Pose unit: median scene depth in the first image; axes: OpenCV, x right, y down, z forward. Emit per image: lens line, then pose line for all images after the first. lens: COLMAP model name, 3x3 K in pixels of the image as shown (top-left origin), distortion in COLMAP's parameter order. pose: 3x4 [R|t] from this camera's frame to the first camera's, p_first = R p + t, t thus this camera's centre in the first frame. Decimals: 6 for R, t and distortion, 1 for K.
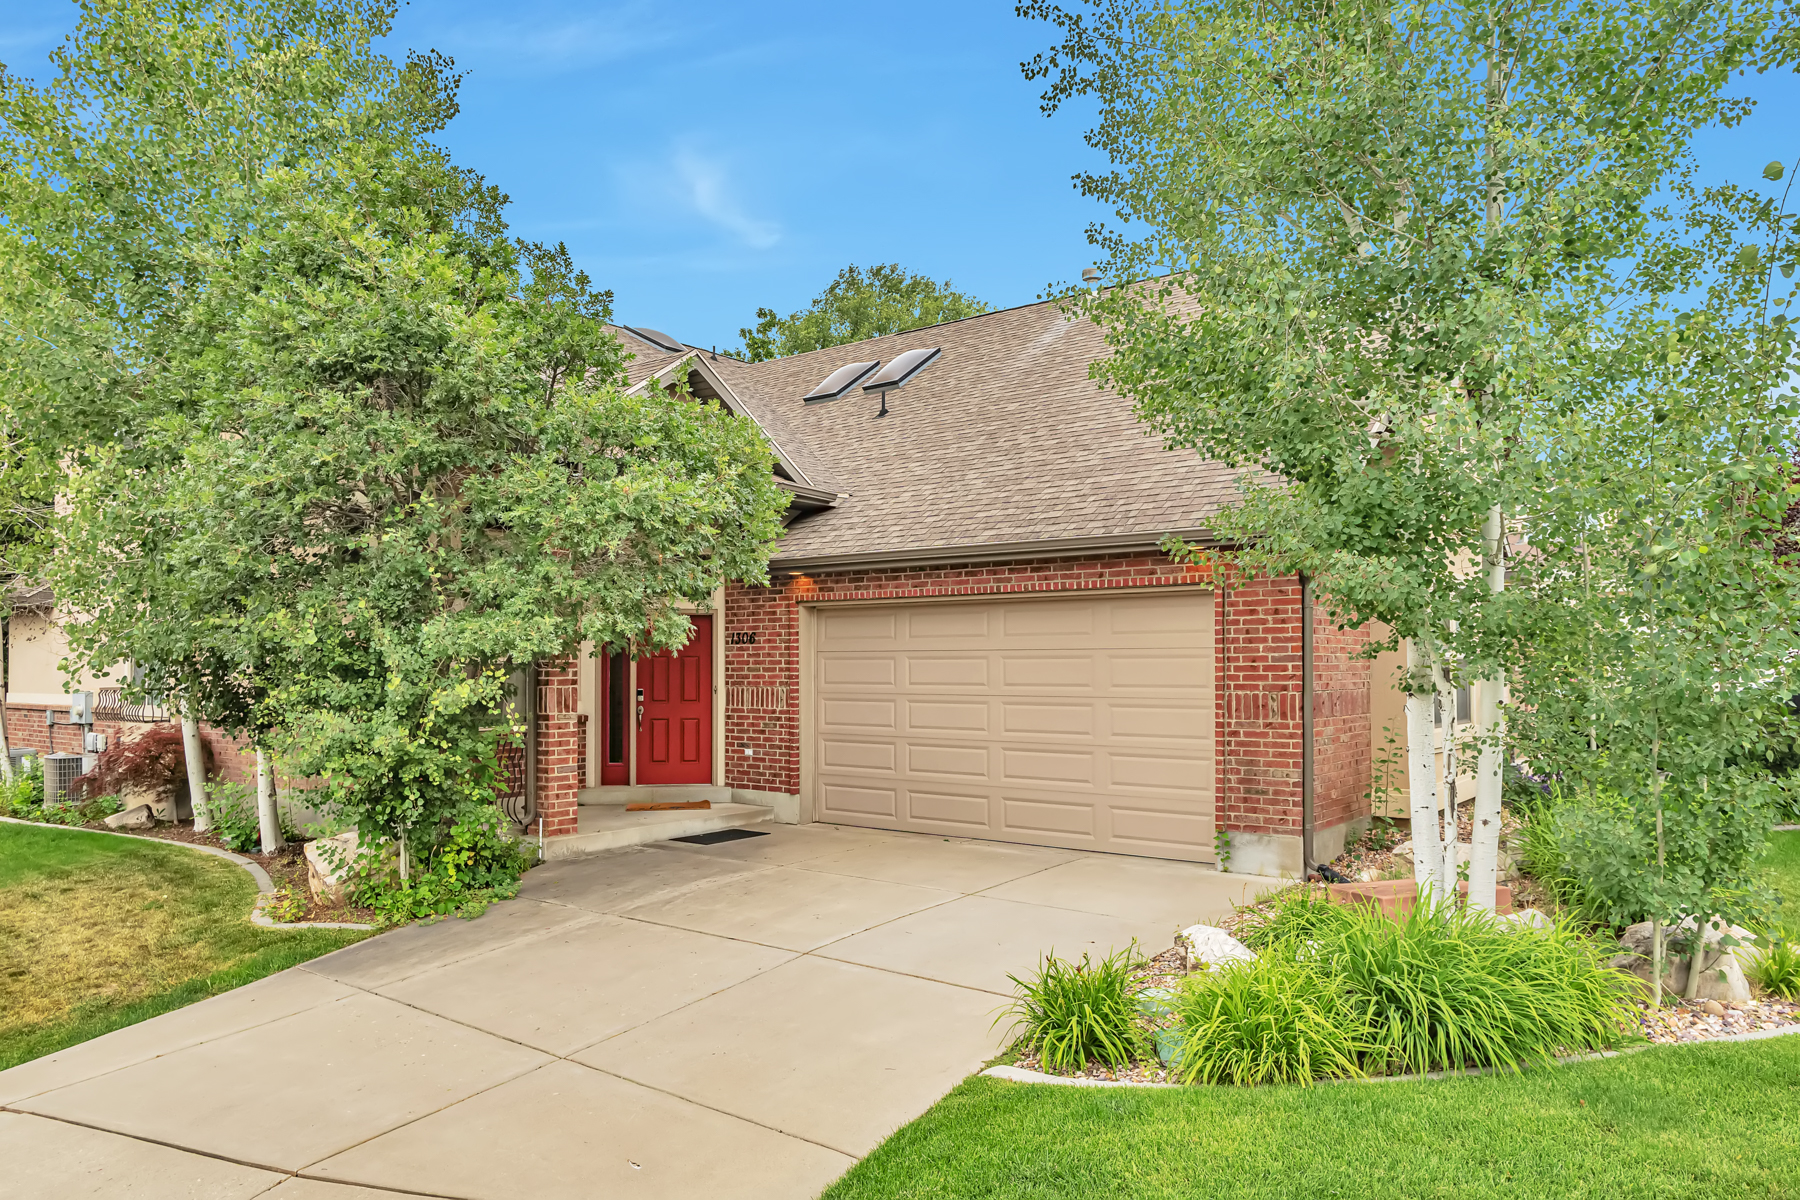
lens RADIAL K [[1235.9, 0, 920.2], [0, 1235.9, 631.9], [0, 0, 1]] dist [0.002426, -0.005584]
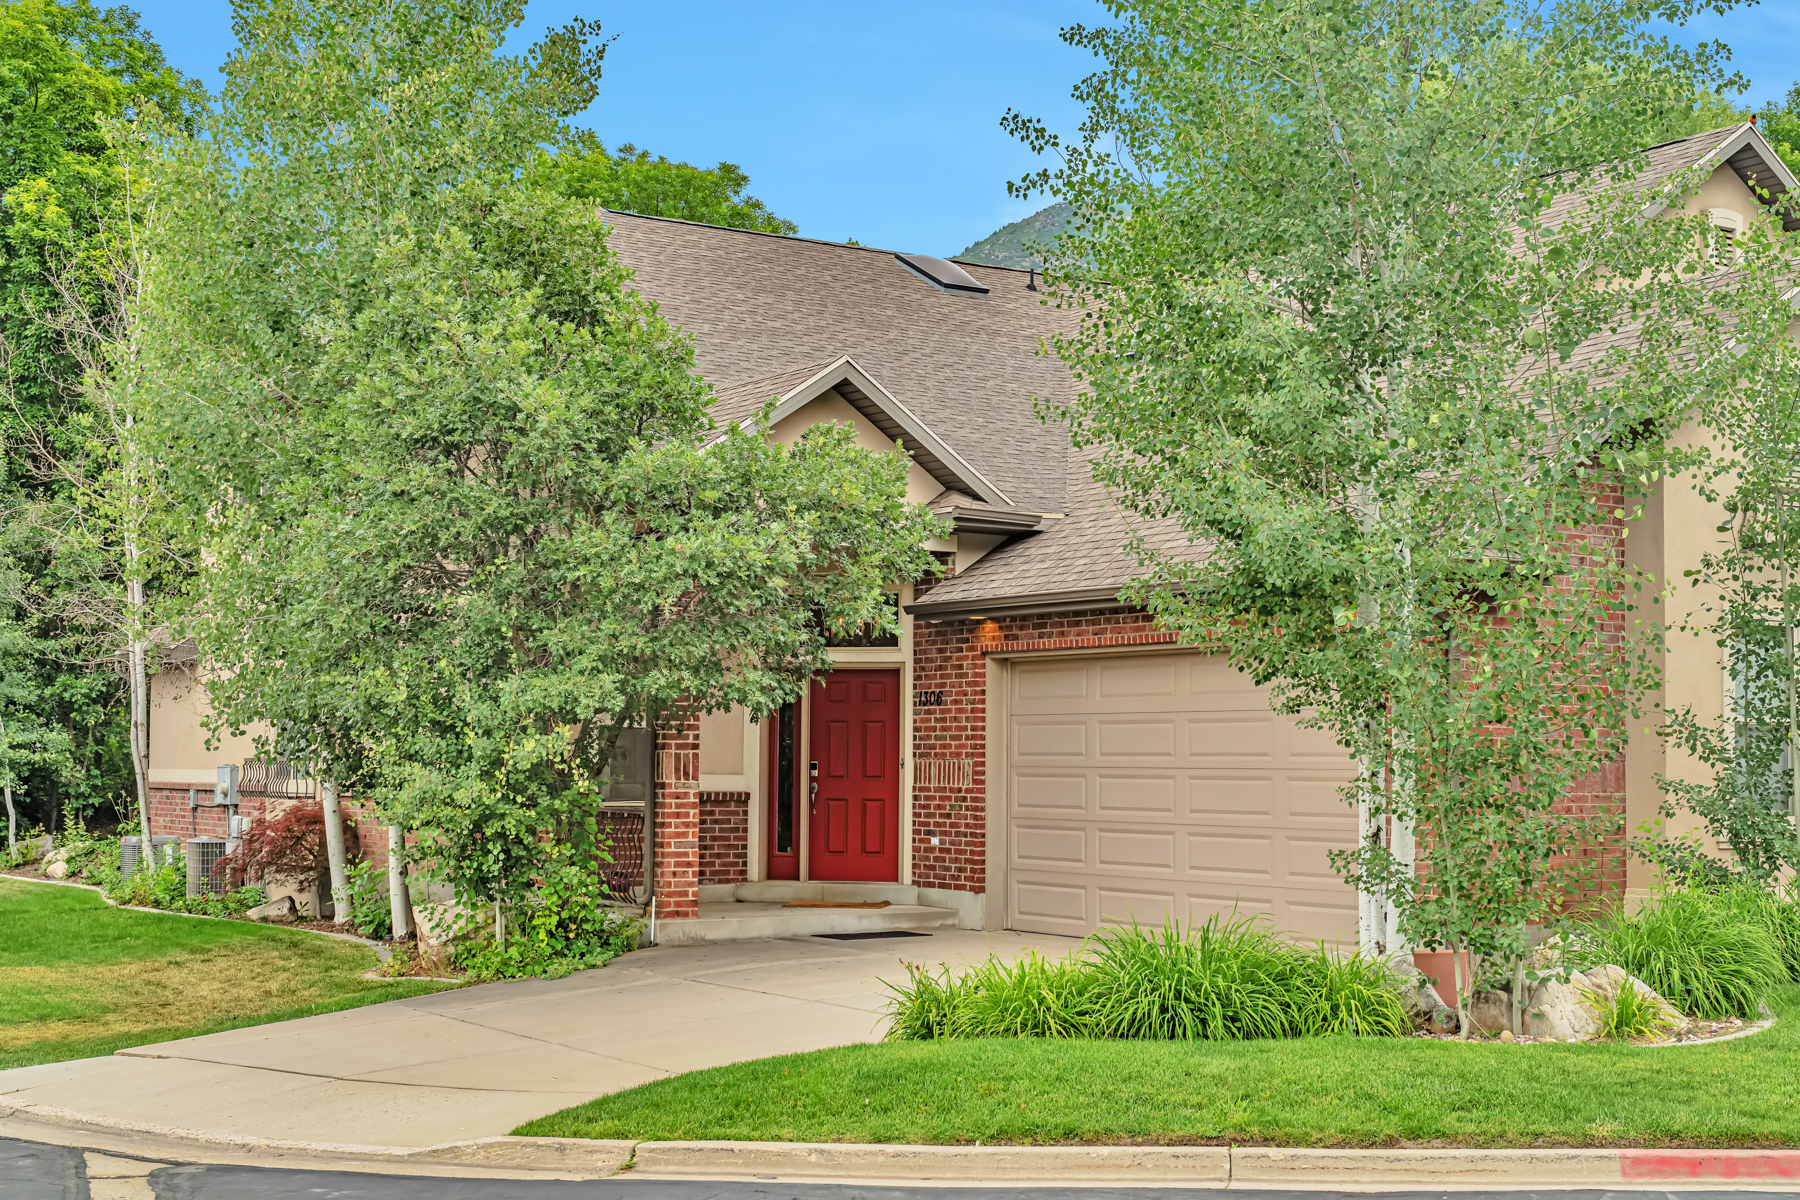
lens RADIAL K [[2584.0, 0, 900.5], [0, 2584.0, 598.9], [0, 0, 1]] dist [-0.025356, 0.000000]
pose [[0.940638, -0.012171, -0.339193, 0.507129], [-0.000650, 0.999290, -0.037659, 0.004747], [0.339411, 0.035644, 0.939963, -0.721068]]
